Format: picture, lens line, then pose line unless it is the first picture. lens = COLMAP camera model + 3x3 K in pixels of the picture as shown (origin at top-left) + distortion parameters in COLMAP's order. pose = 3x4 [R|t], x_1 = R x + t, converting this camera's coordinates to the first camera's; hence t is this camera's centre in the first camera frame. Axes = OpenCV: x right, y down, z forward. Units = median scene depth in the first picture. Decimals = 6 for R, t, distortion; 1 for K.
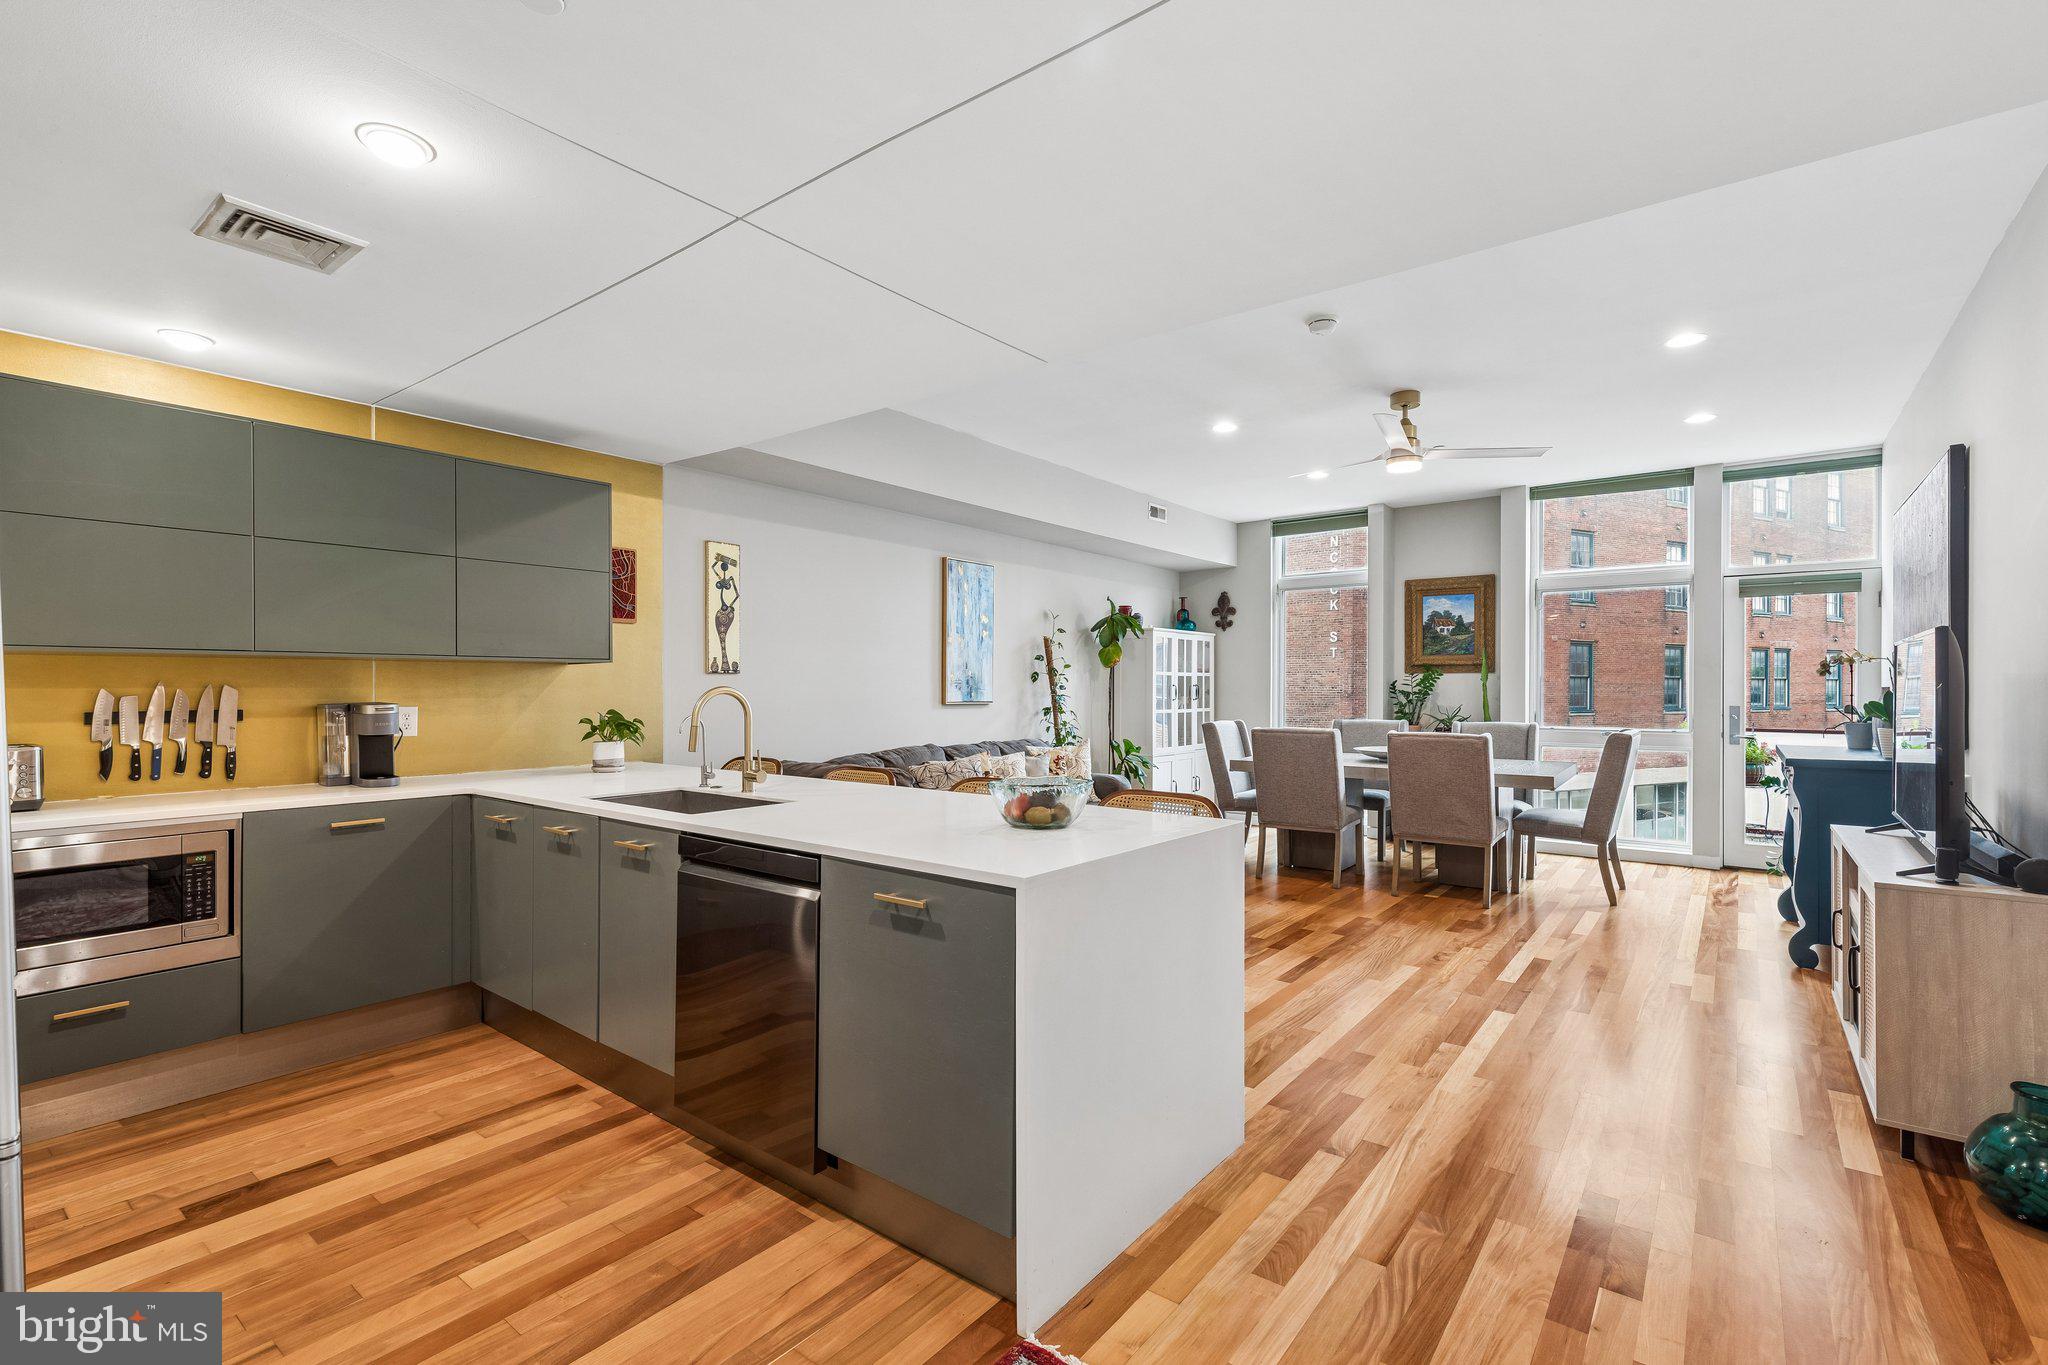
lens RADIAL K [[927.2, 0, 1026.9], [0, 927.2, 690.1], [0, 0, 1]] dist [0.006177, 0.000001]
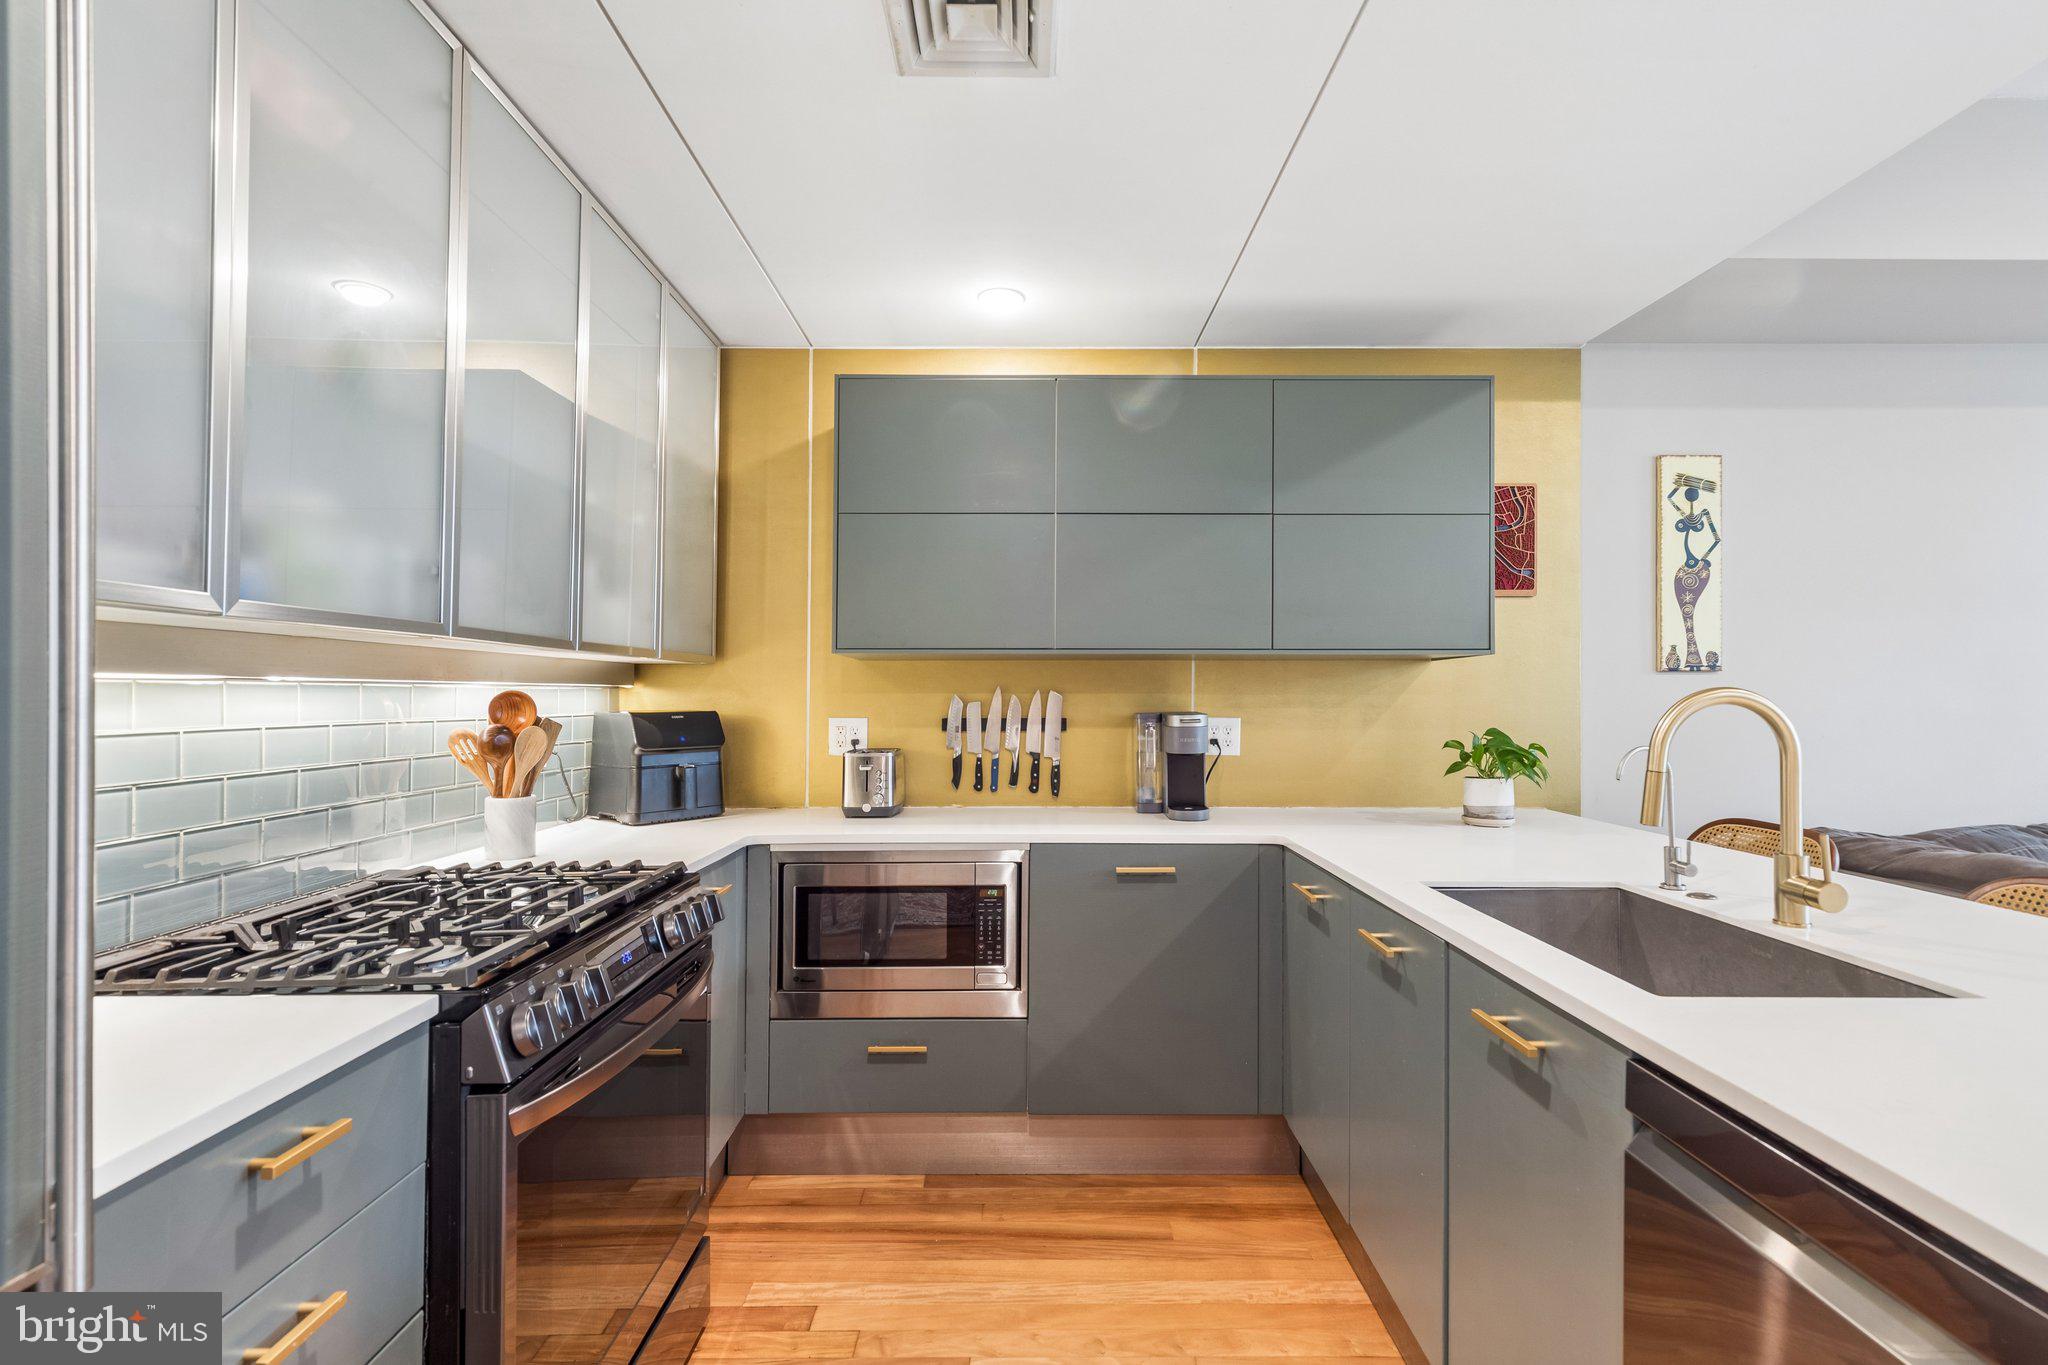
lens RADIAL K [[927.2, 0, 1026.9], [0, 927.2, 690.1], [0, 0, 1]] dist [0.006177, 0.000001]
pose [[0.612945, -0.005791, -0.790104, -0.162683], [-0.004932, 0.999926, -0.011155, 0.004224], [0.790110, 0.010734, 0.612871, 0.414466]]
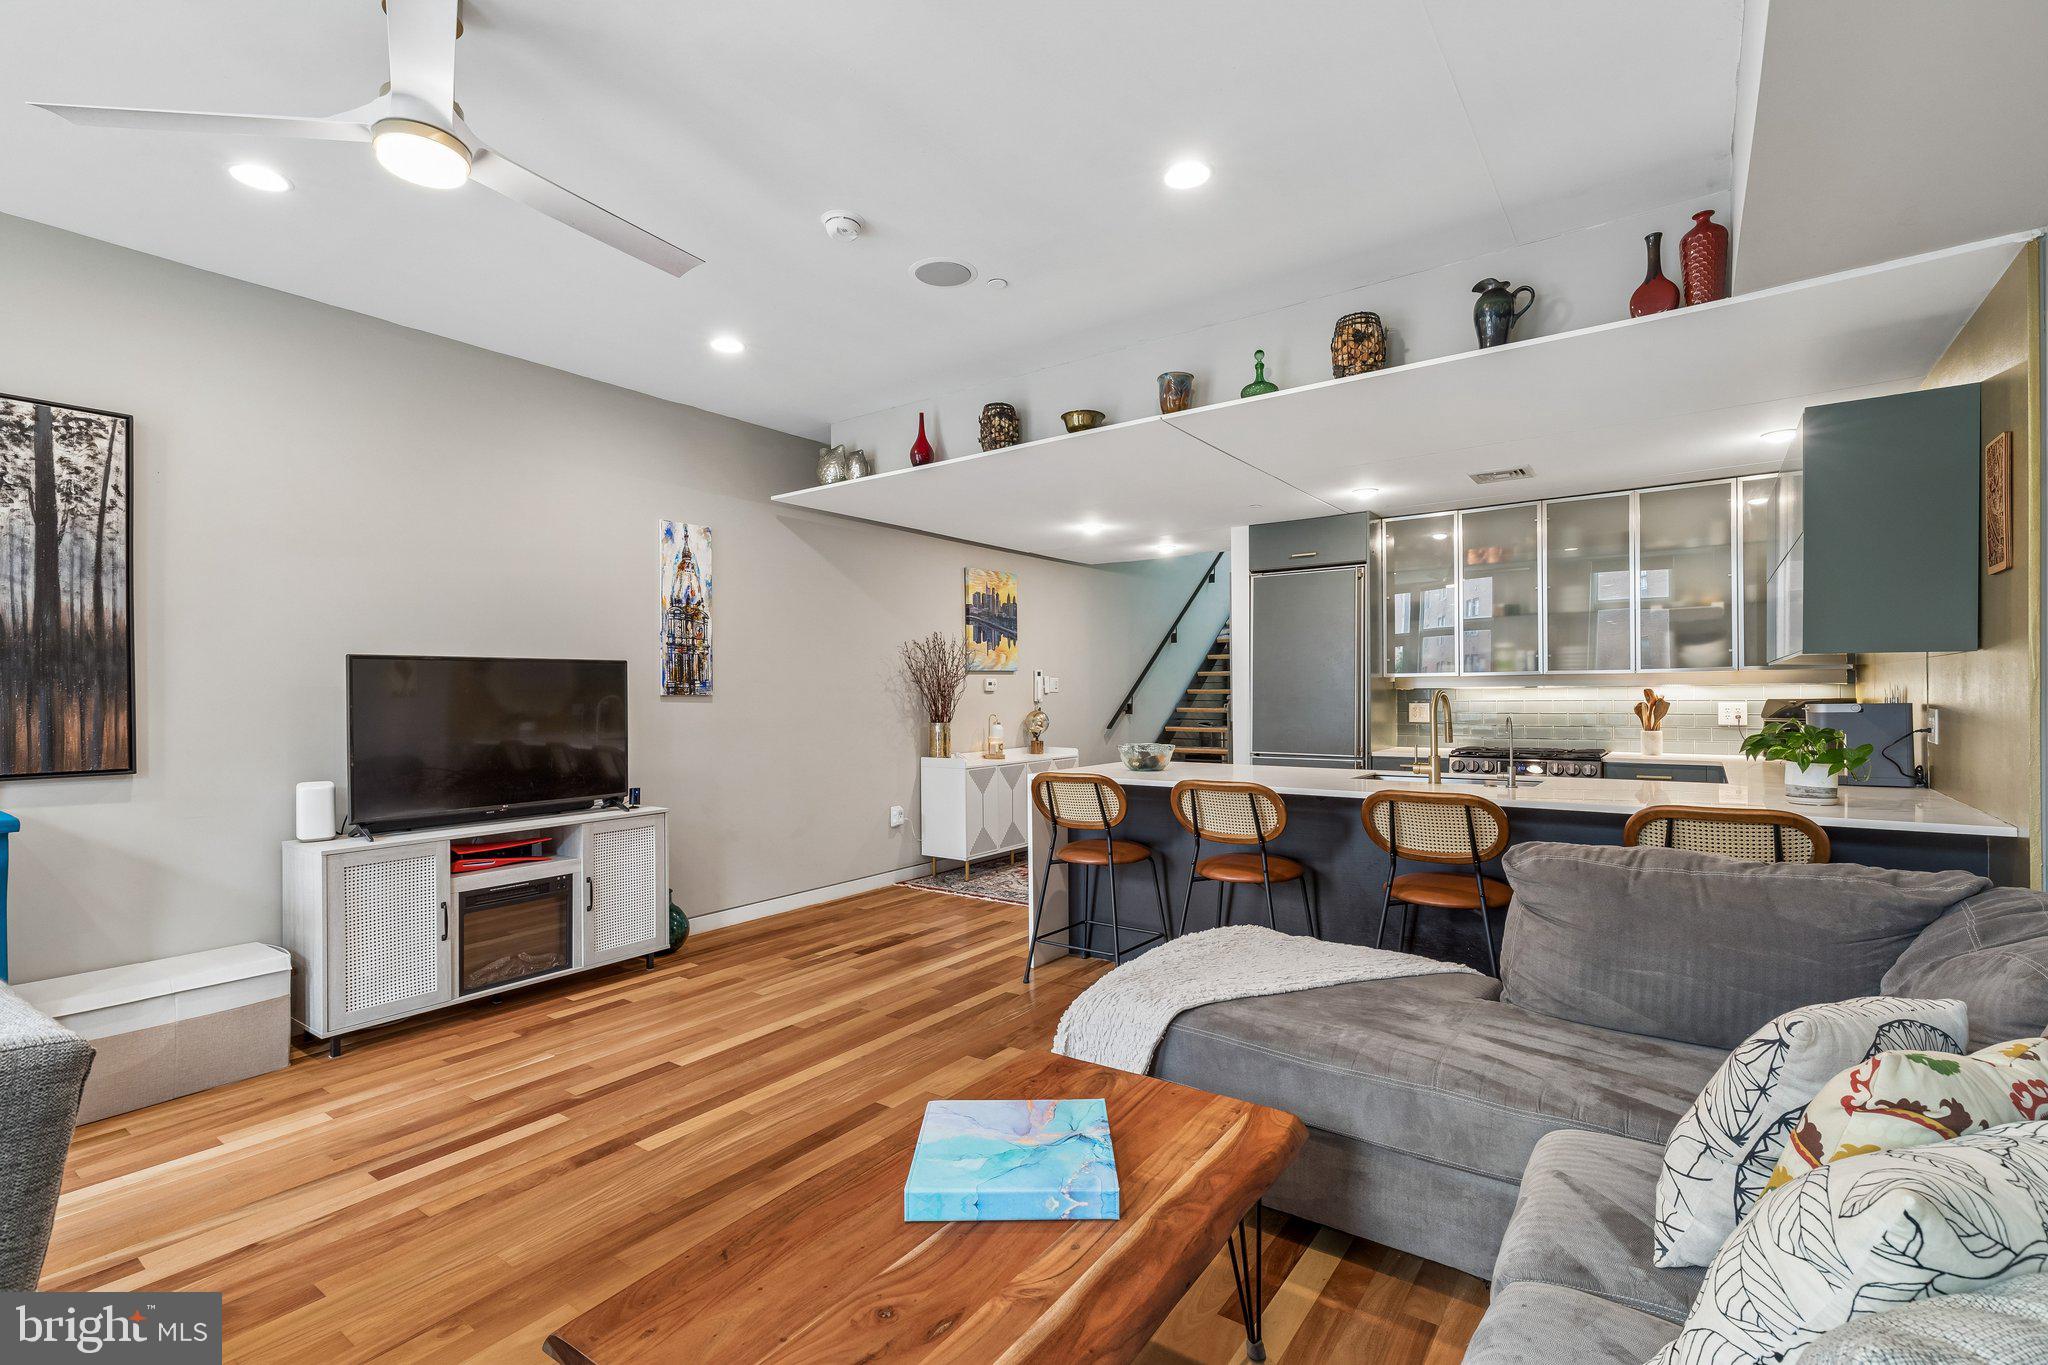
lens RADIAL K [[927.2, 0, 1026.9], [0, 927.2, 690.1], [0, 0, 1]] dist [0.006177, 0.000001]
pose [[-0.999597, 0.007677, -0.027316, 0.211655], [0.007659, 0.999970, 0.000750, -0.007210], [0.027321, 0.000541, -0.999627, 1.998981]]
